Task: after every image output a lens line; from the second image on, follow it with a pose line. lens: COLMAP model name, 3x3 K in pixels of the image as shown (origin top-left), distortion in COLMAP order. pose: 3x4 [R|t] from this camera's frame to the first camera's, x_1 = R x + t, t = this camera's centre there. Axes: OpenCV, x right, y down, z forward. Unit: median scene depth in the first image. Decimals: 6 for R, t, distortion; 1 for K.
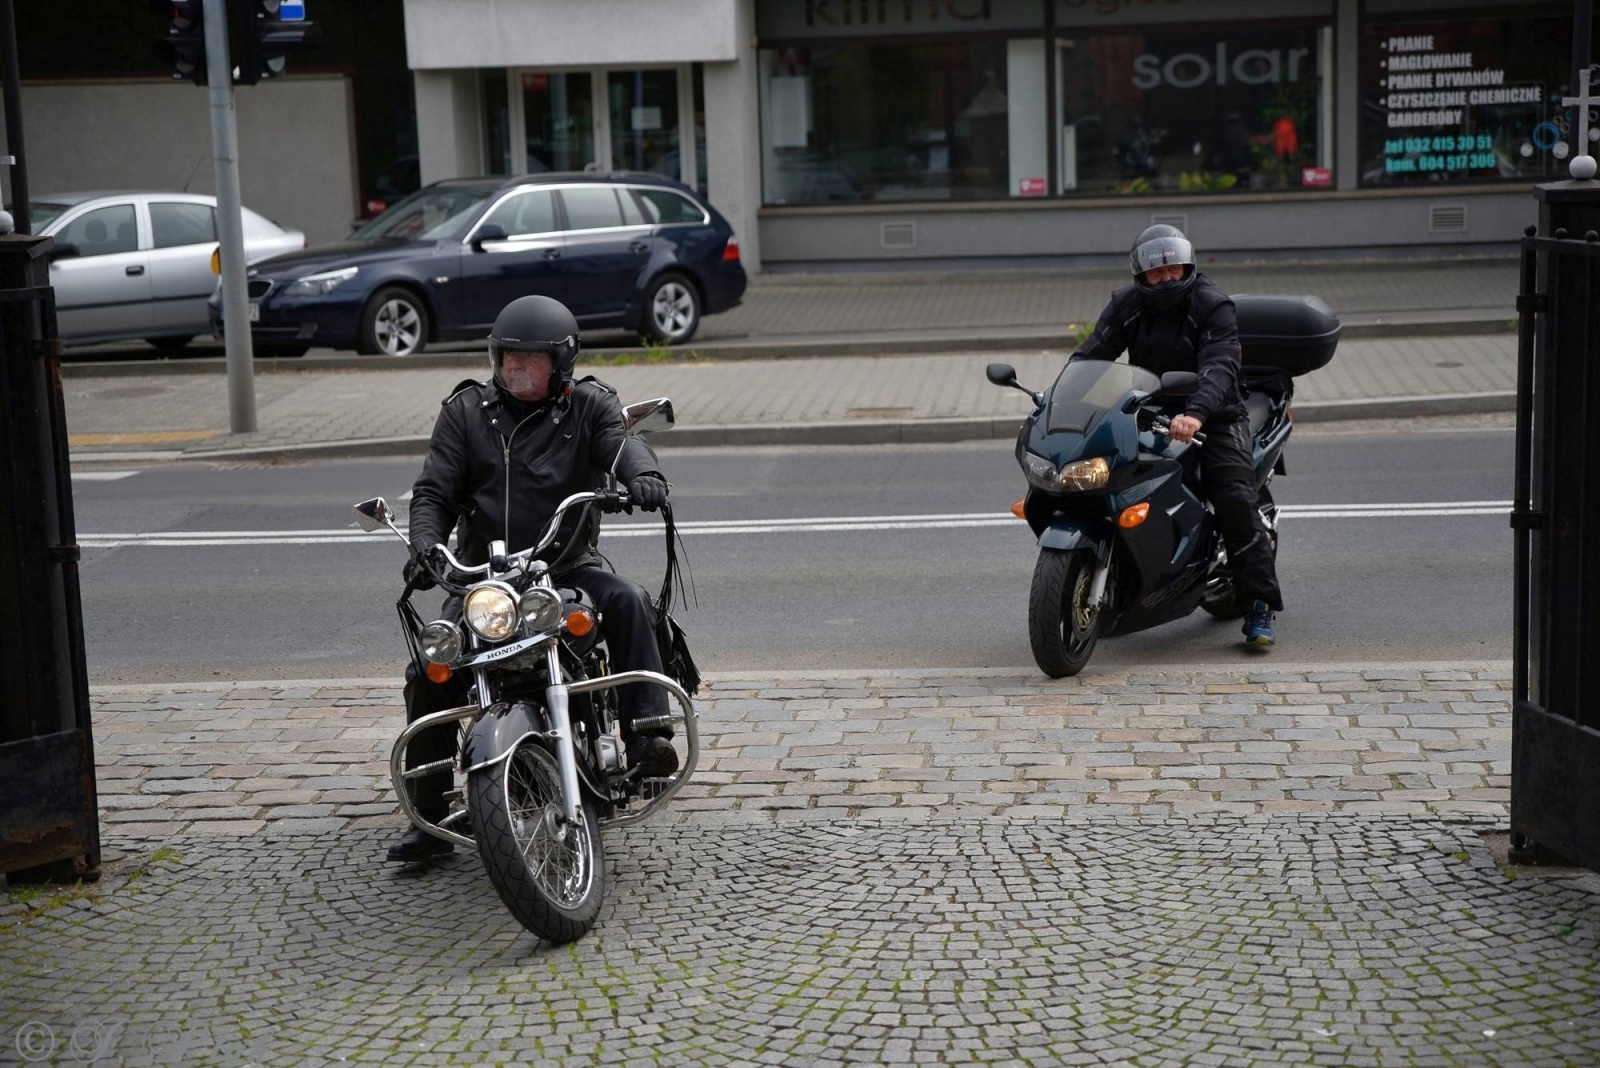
lens RADIAL K [[2962.0, 0, 802.3], [0, 2962.0, 511.5], [0, 0, 1]] dist [0.204405, 0.126025]
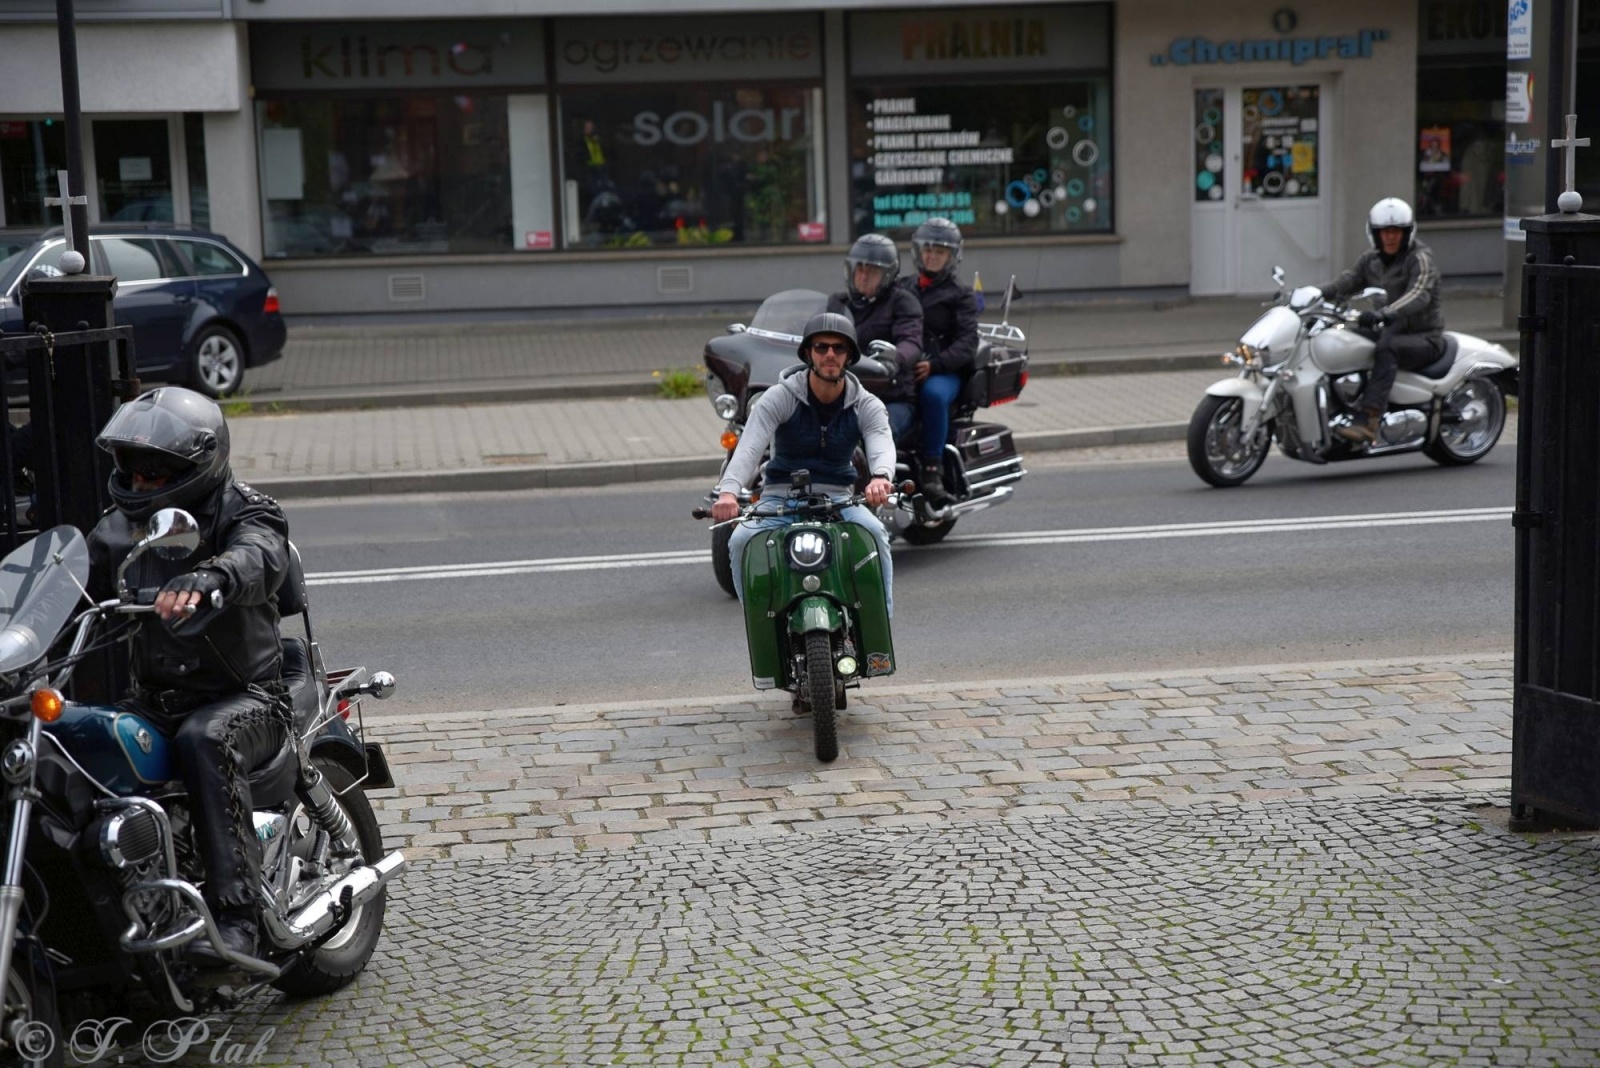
lens RADIAL K [[2953.4, 0, 800.0], [0, 2953.4, 534.0], [0, 0, 1]] dist [0.192744, 0.235915]
pose [[0.972368, -0.027104, 0.231873, -0.229373], [0.029923, 0.999515, -0.008650, 0.007871], [-0.231526, 0.015349, 0.972708, -0.010966]]
